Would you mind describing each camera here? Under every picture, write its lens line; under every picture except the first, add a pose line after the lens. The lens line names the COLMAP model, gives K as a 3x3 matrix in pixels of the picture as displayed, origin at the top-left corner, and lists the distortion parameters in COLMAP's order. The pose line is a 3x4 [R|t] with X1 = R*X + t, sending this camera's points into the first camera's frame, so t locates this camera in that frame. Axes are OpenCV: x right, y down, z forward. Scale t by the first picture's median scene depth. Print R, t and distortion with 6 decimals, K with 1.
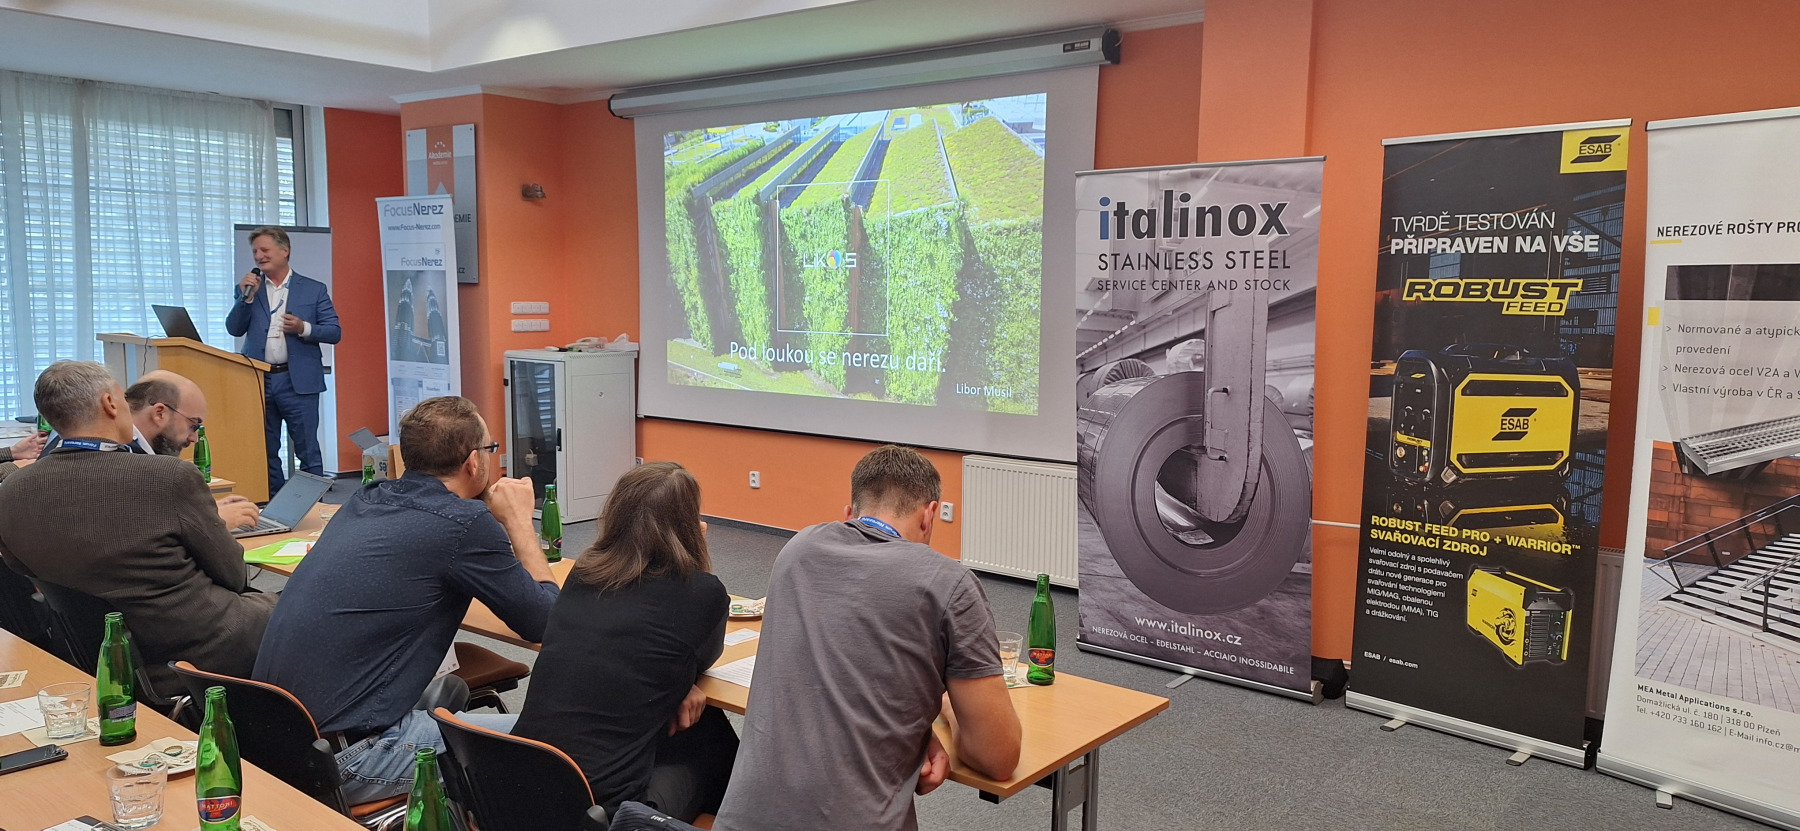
lens RADIAL K [[1238.8, 0, 931.9], [0, 1238.8, 425.1], [0, 0, 1]] dist [0.124934, -0.210624]
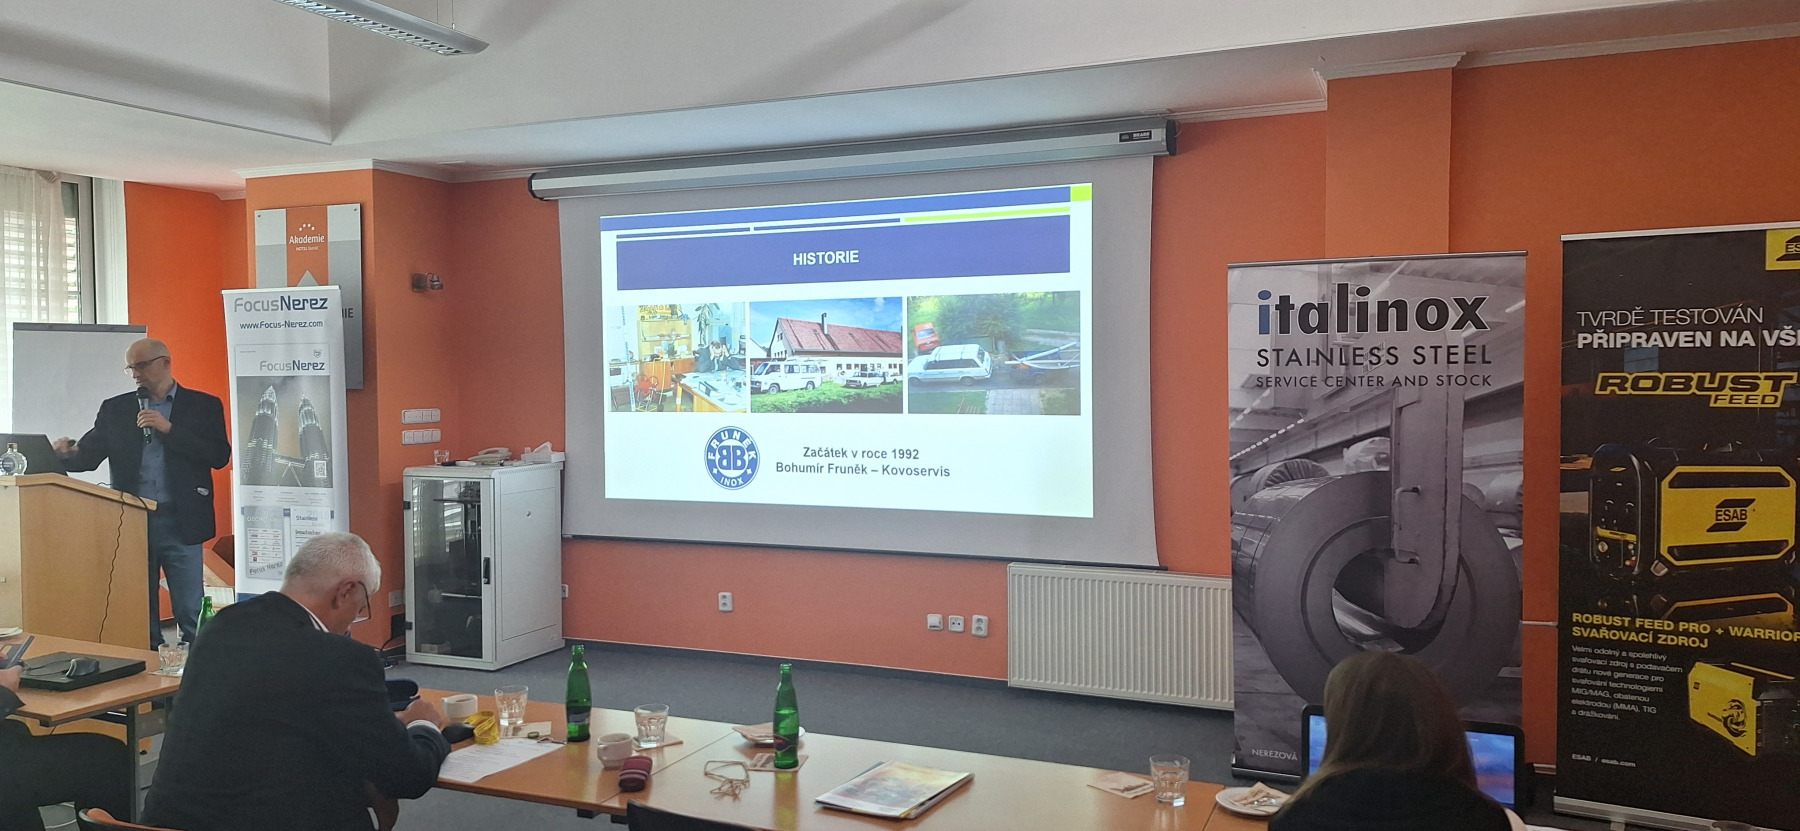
lens RADIAL K [[1218.5, 0, 937.1], [0, 1218.5, 414.0], [0, 0, 1]] dist [0.073179, -0.082018]
pose [[0.964406, -0.028248, 0.262911, -0.378465], [0.047317, 0.996665, -0.066486, -0.042168], [-0.260156, 0.076560, 0.962527, 0.188290]]
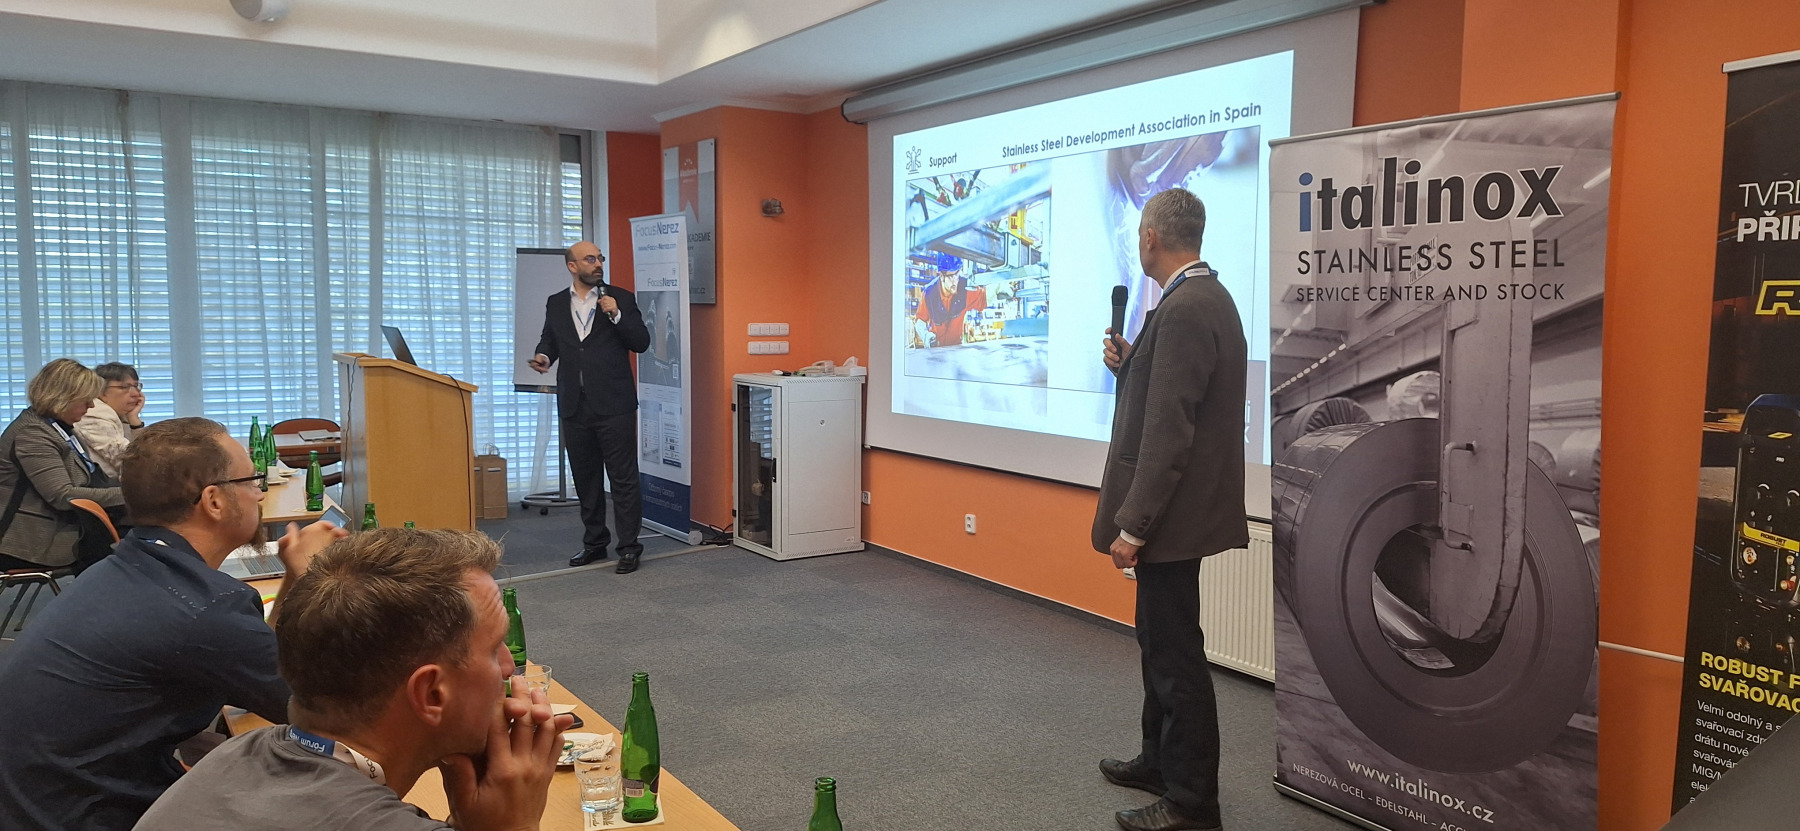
lens RADIAL K [[1237.3, 0, 945.4], [0, 1237.3, 418.1], [0, 0, 1]] dist [0.056564, -0.083064]
pose [[0.952873, 0.021696, -0.302593, 0.174112], [-0.028553, 0.999426, -0.018256, -0.024032], [0.302023, 0.026036, 0.952945, 0.276045]]
